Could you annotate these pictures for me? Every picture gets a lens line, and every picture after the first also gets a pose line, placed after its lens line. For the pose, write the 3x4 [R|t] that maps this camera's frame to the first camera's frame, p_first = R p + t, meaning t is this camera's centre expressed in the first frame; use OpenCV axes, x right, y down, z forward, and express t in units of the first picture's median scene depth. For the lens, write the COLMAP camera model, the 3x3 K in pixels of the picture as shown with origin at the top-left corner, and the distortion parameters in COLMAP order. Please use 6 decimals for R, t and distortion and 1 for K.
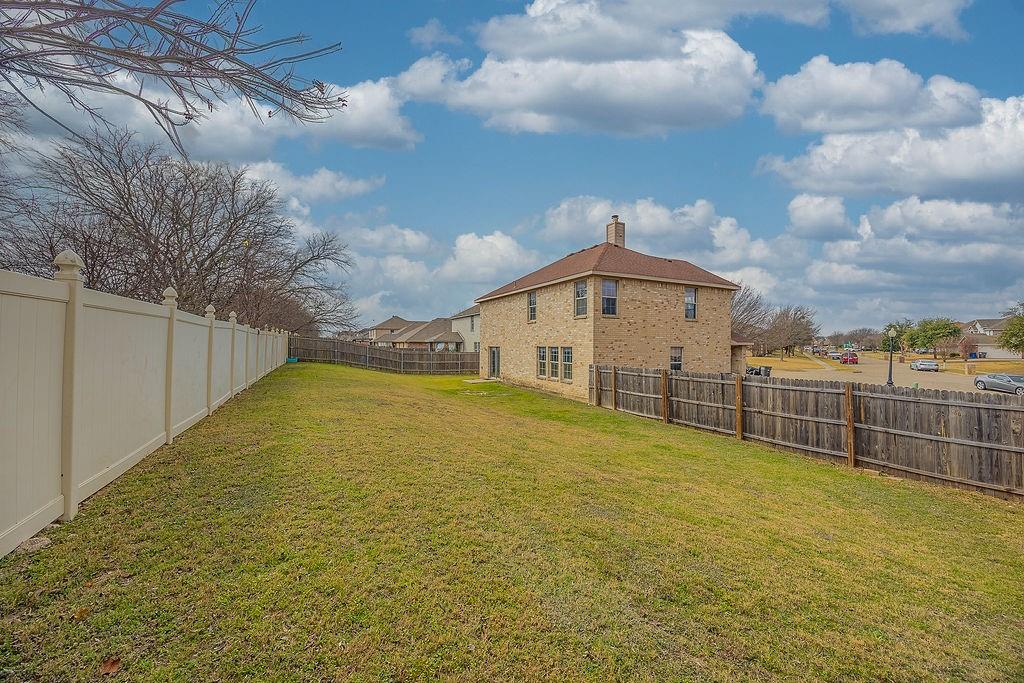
lens RADIAL K [[404.5, 0, 512.3], [0, 404.5, 339.8], [0, 0, 1]] dist [0.000895, 0.000230]
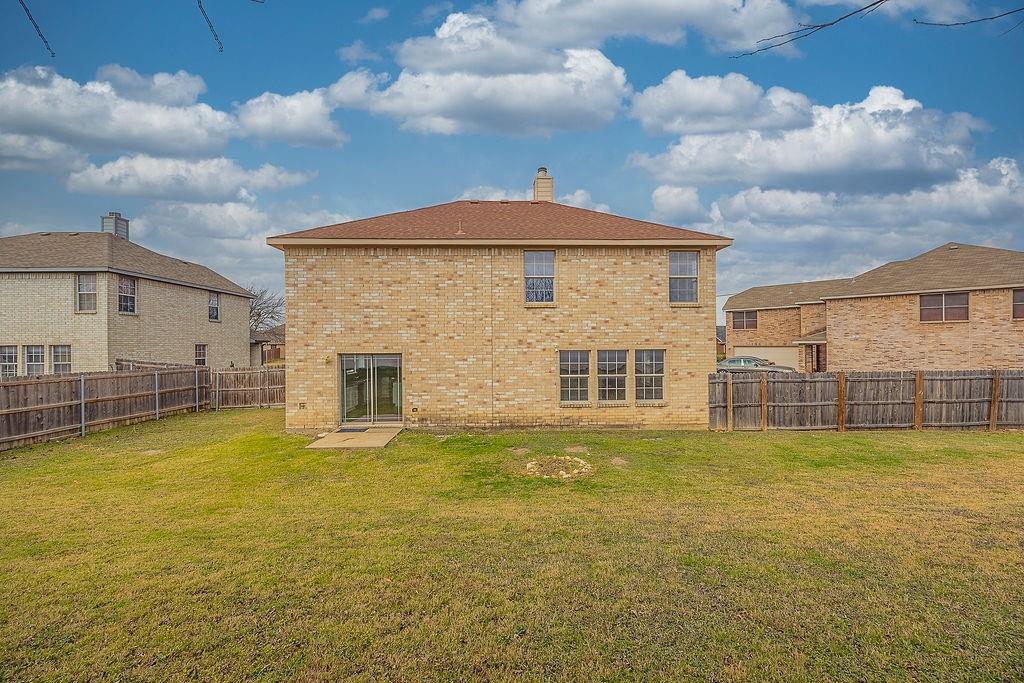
lens RADIAL K [[404.5, 0, 512.1], [0, 404.5, 342.2], [0, 0, 1]] dist [0.000895, 0.000230]
pose [[0.410979, -0.006966, 0.911618, -0.533533], [-0.000118, 0.999970, 0.007695, 0.000737], [-0.911645, -0.003270, 0.410966, 0.932578]]
